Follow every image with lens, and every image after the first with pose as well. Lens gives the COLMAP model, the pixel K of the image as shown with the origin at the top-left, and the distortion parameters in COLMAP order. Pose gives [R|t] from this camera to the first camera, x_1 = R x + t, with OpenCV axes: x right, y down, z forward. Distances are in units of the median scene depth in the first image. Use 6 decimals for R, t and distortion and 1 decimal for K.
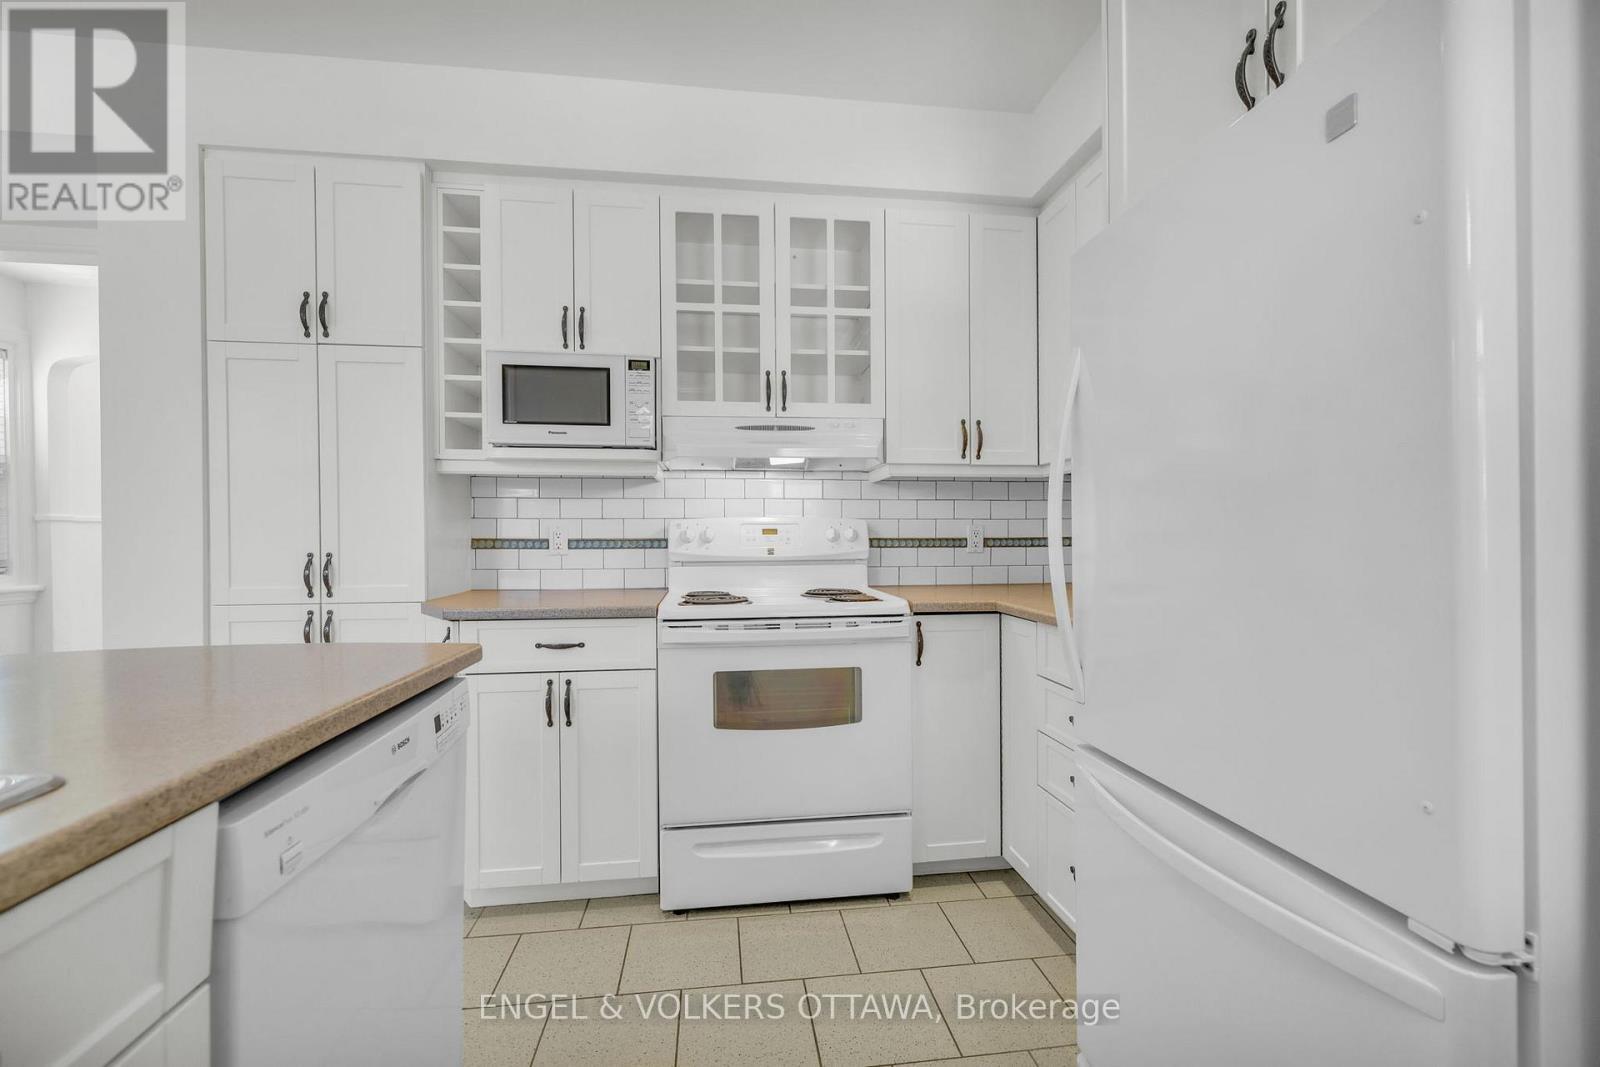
lens RADIAL K [[722.1, 0, 813.7], [0, 722.1, 537.4], [0, 0, 1]] dist [-0.000628, -0.001451]
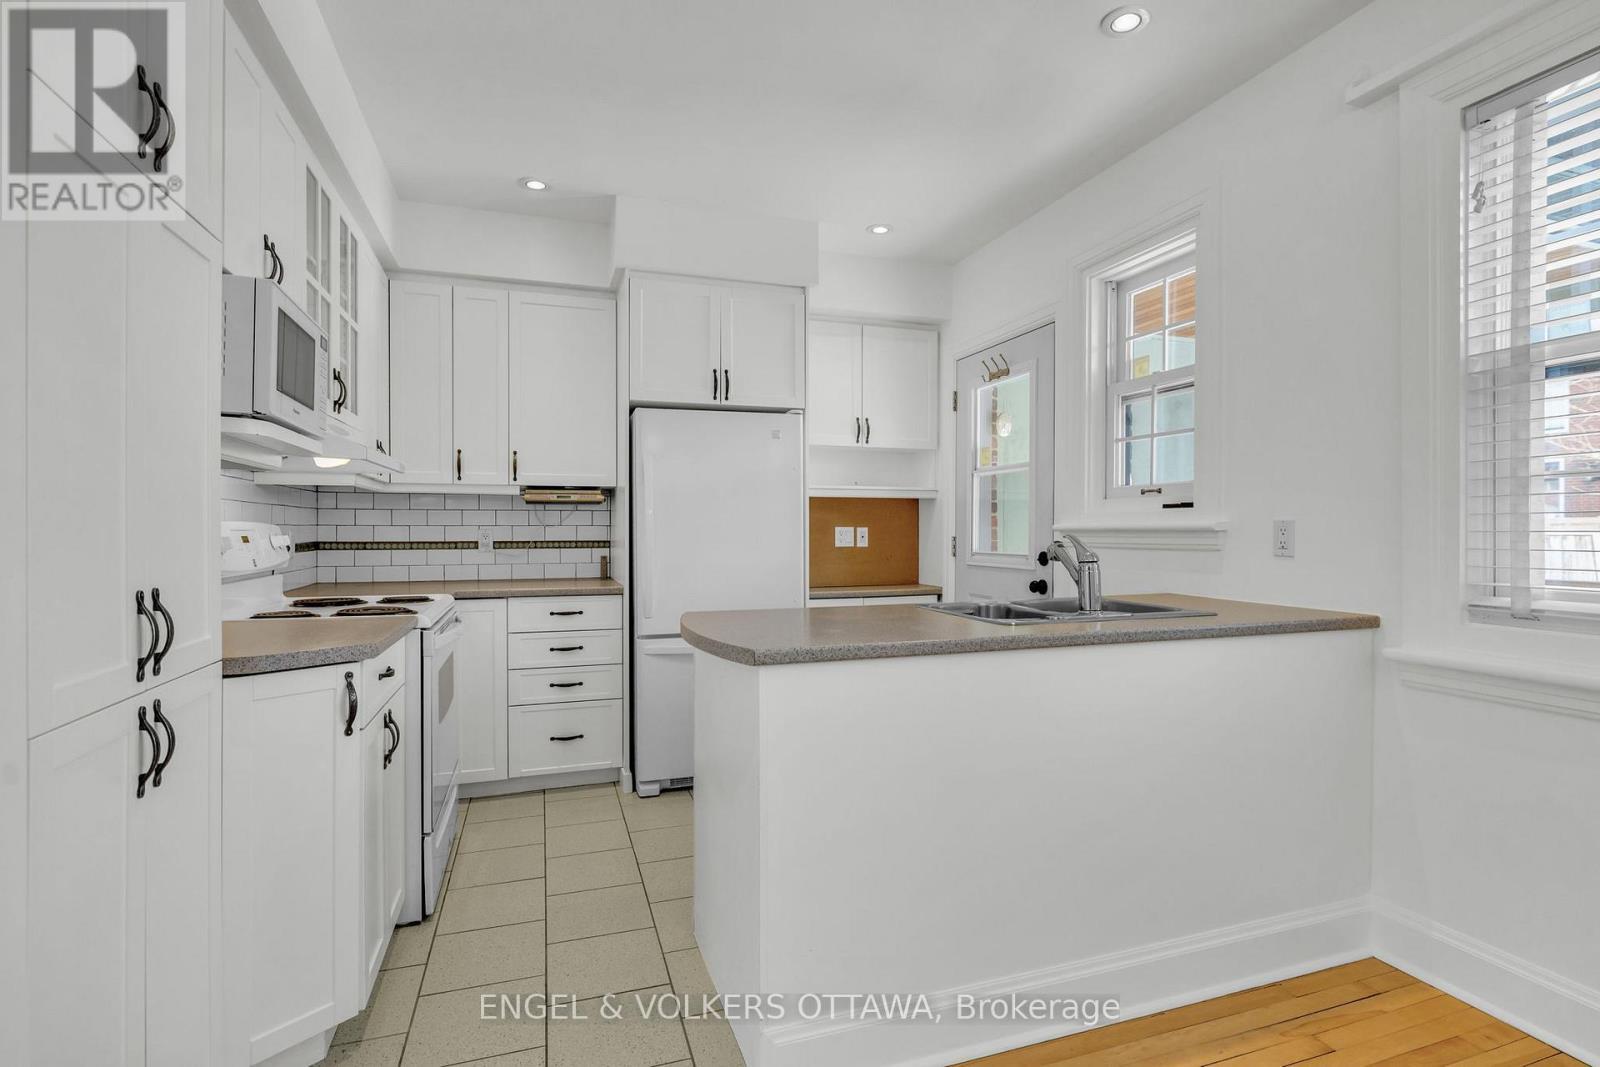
lens RADIAL K [[787.4, 0, 808.3], [0, 787.4, 532.4], [0, 0, 1]] dist [-0.002090, 0.000730]
pose [[-0.187420, 0.001167, 0.982279, -1.220351], [-0.001917, 0.999997, -0.001553, -0.017880], [-0.982278, -0.002175, -0.187417, 0.601653]]
